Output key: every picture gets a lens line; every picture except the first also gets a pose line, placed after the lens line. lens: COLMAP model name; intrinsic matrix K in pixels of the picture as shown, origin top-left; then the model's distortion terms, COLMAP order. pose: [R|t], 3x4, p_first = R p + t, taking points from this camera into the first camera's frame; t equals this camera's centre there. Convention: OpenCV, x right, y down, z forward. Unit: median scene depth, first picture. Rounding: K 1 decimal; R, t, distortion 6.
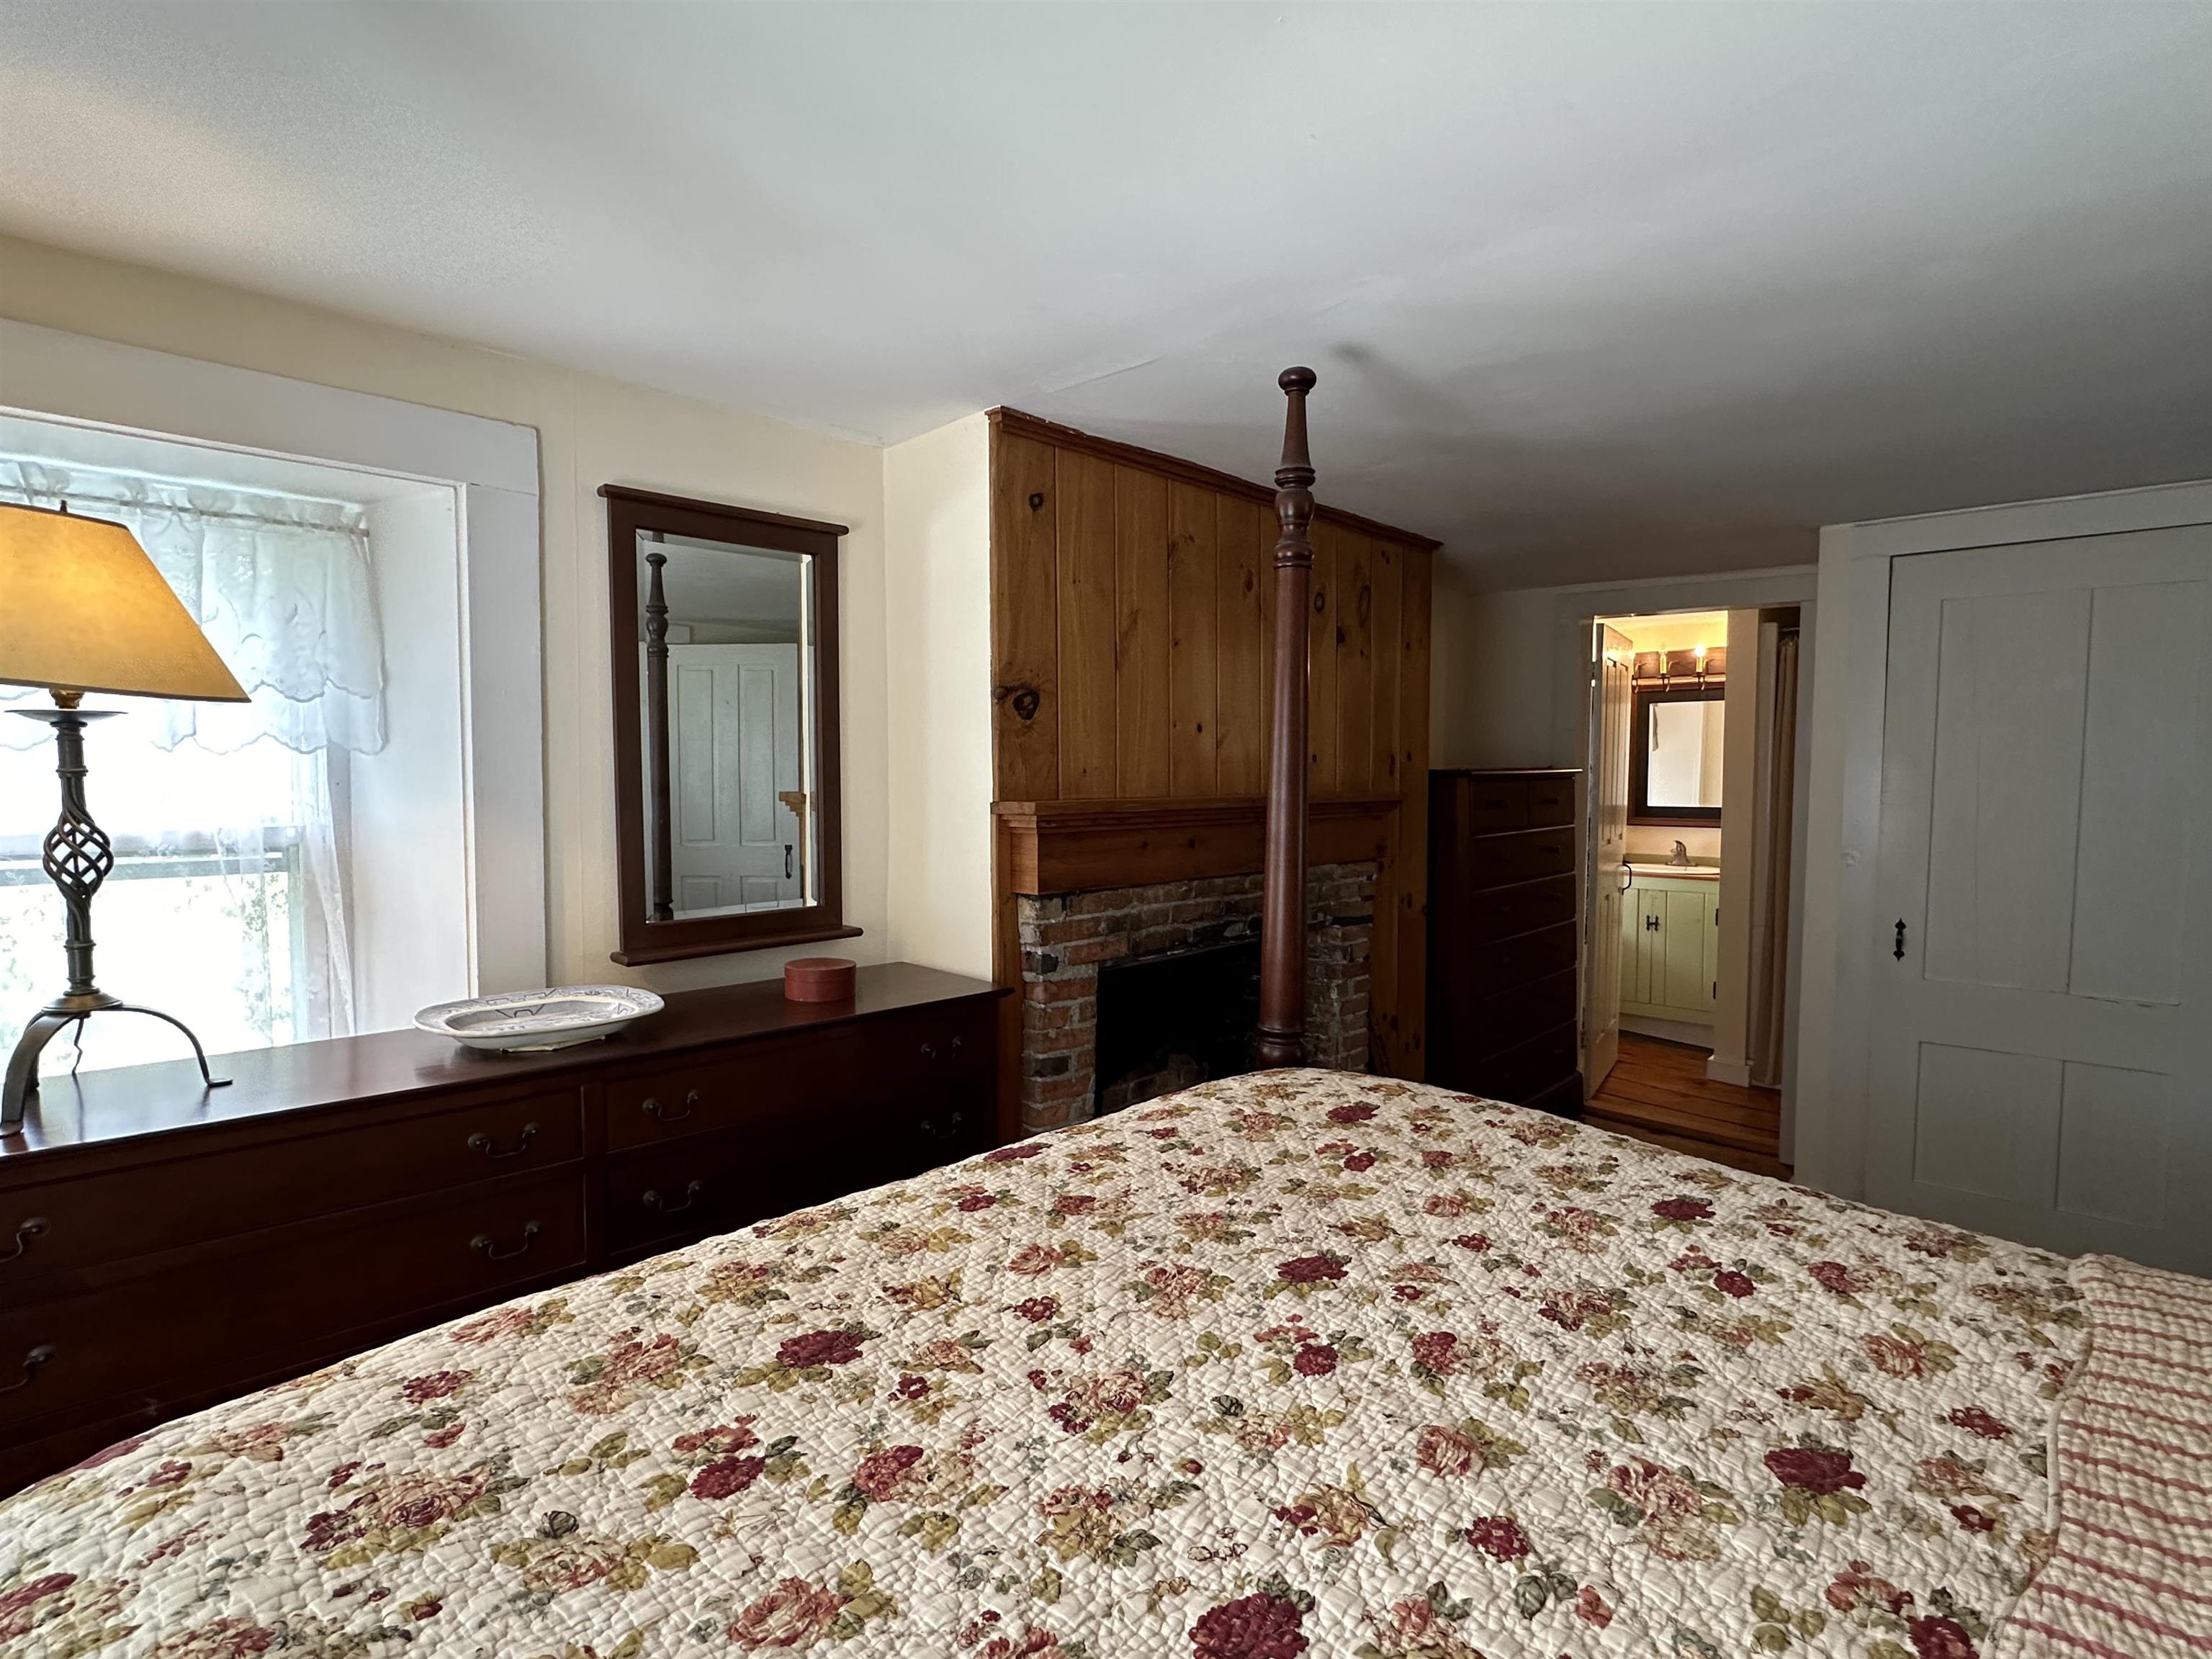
lens RADIAL K [[1093.5, 0, 1103.8], [0, 1093.5, 843.0], [0, 0, 1]] dist [0.000205, -0.000001]
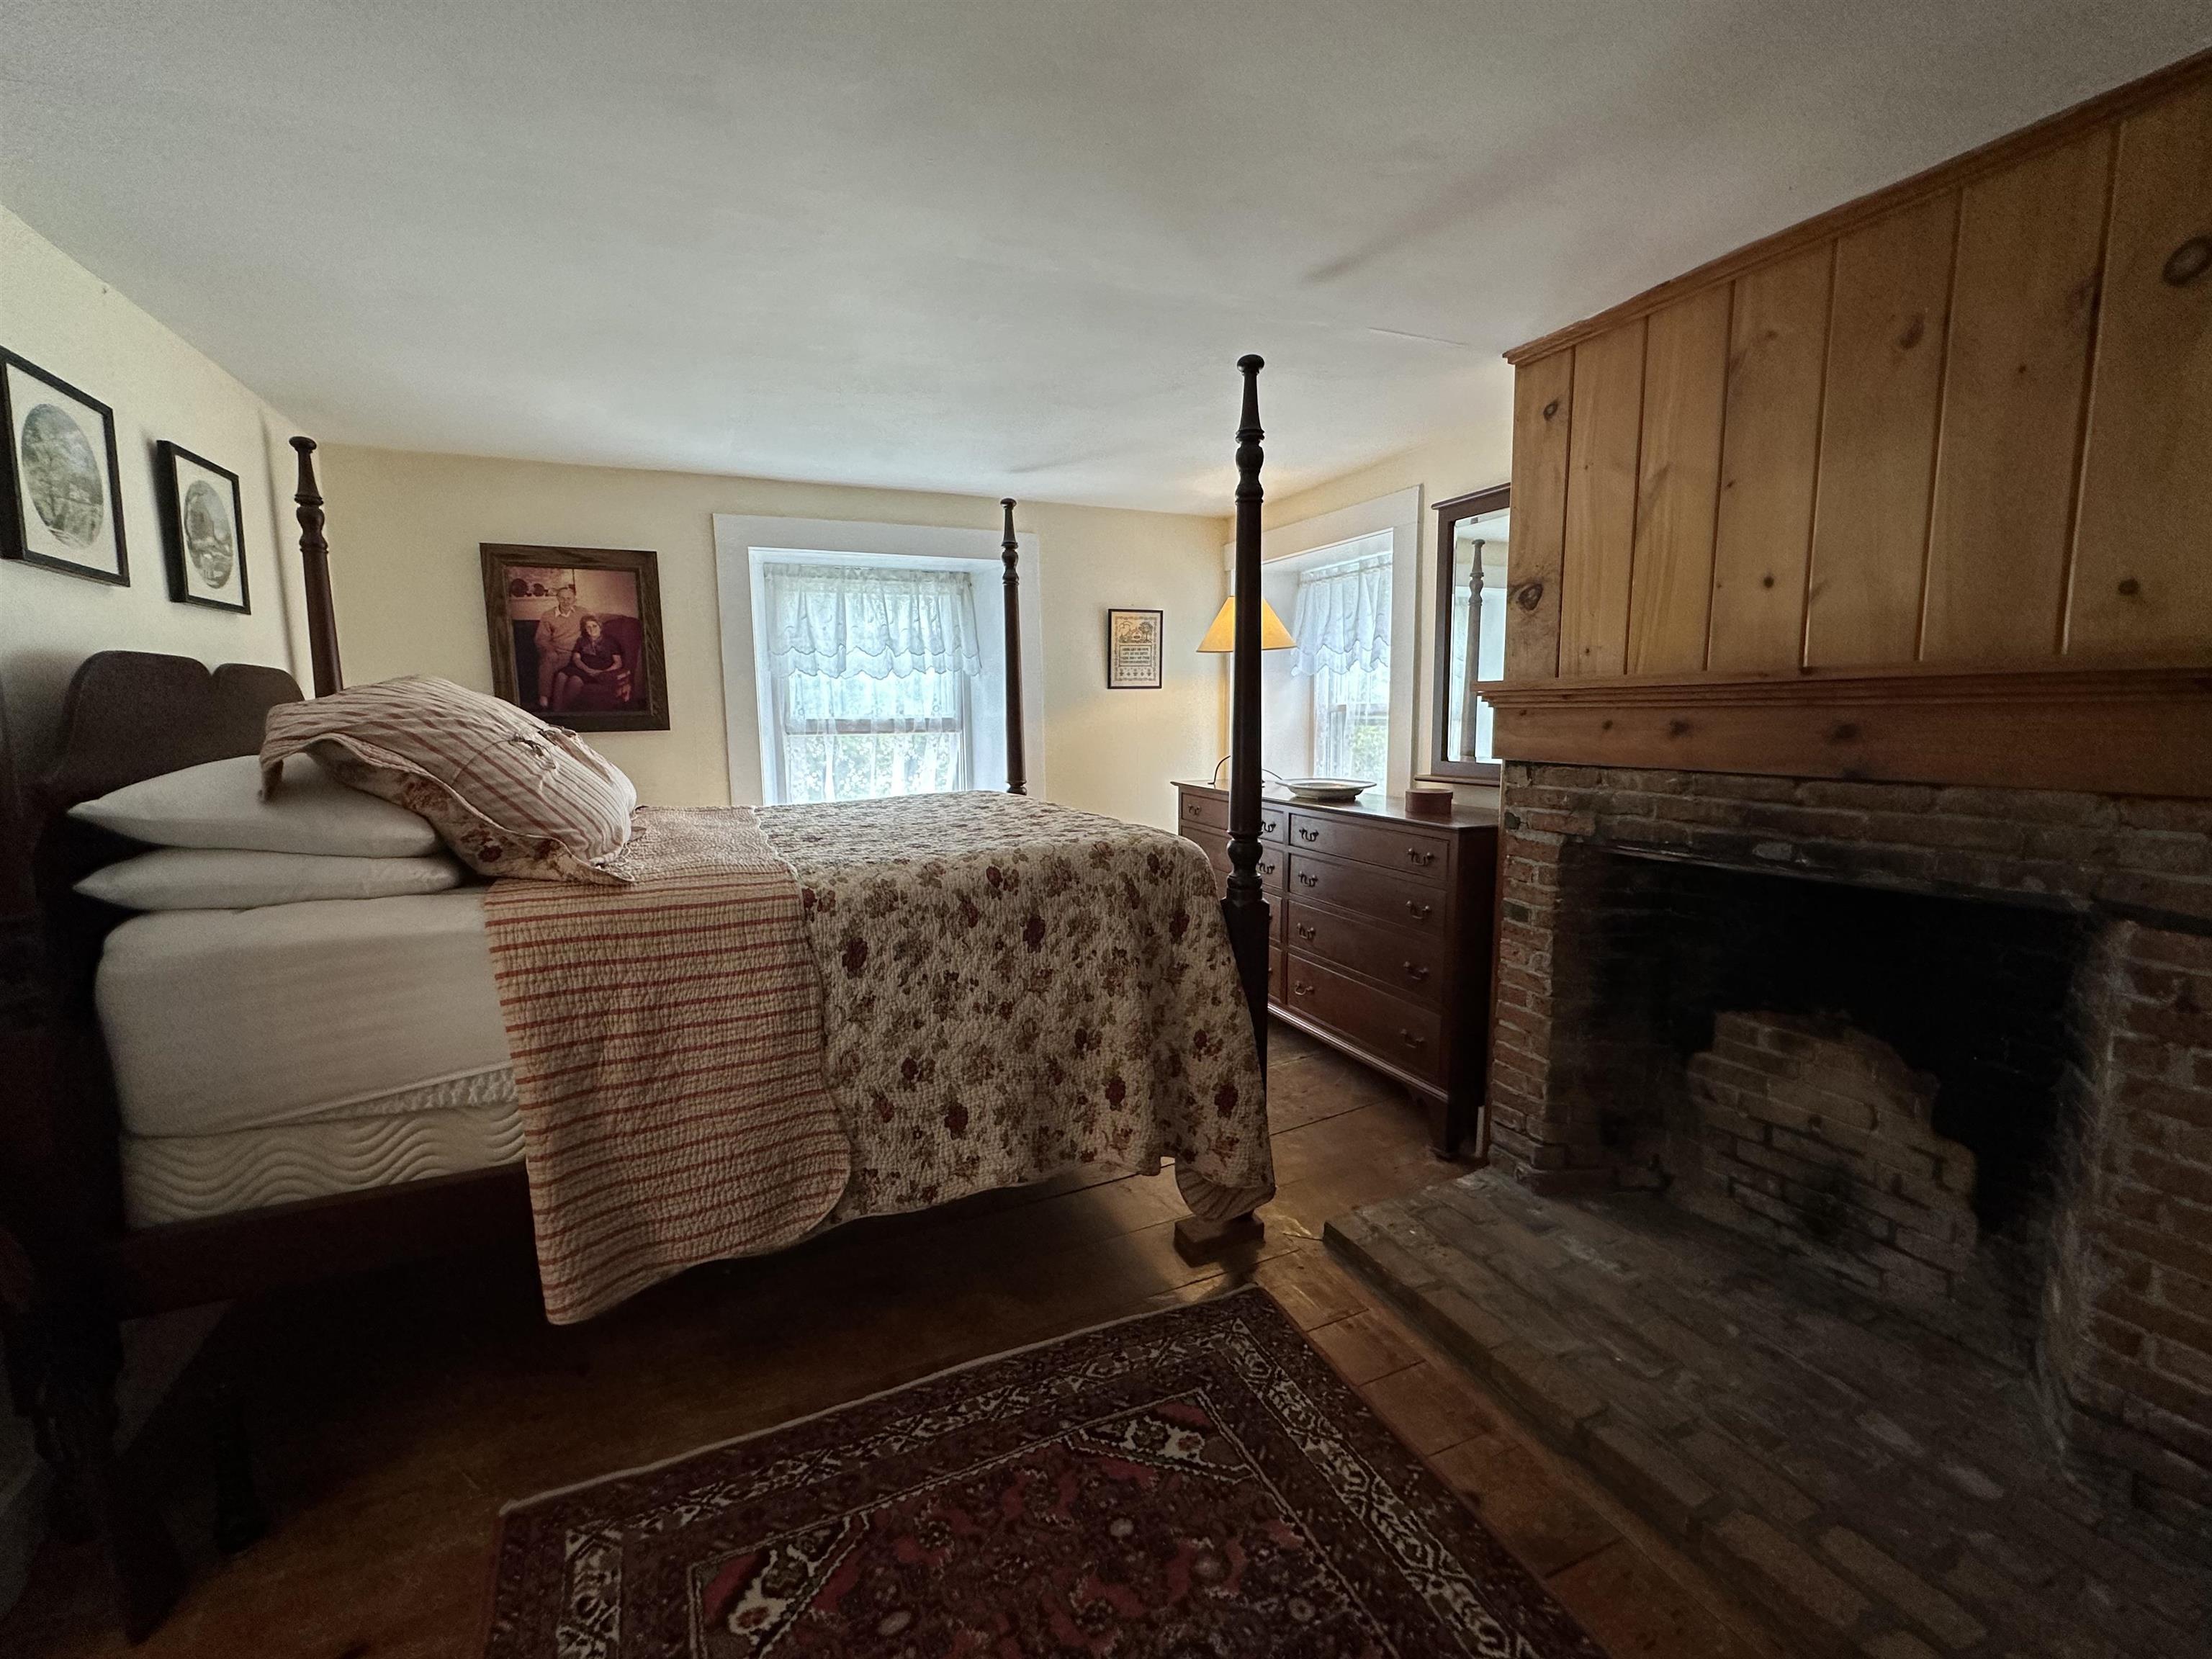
lens RADIAL K [[962.0, 0, 1103.4], [0, 962.0, 823.7], [0, 0, 1]] dist [0.001087, 0.000383]
pose [[-0.363700, 0.118973, -0.923887, 1.004772], [-0.042339, 0.988674, 0.143984, -0.015903], [0.930553, 0.091484, -0.354544, 0.907889]]
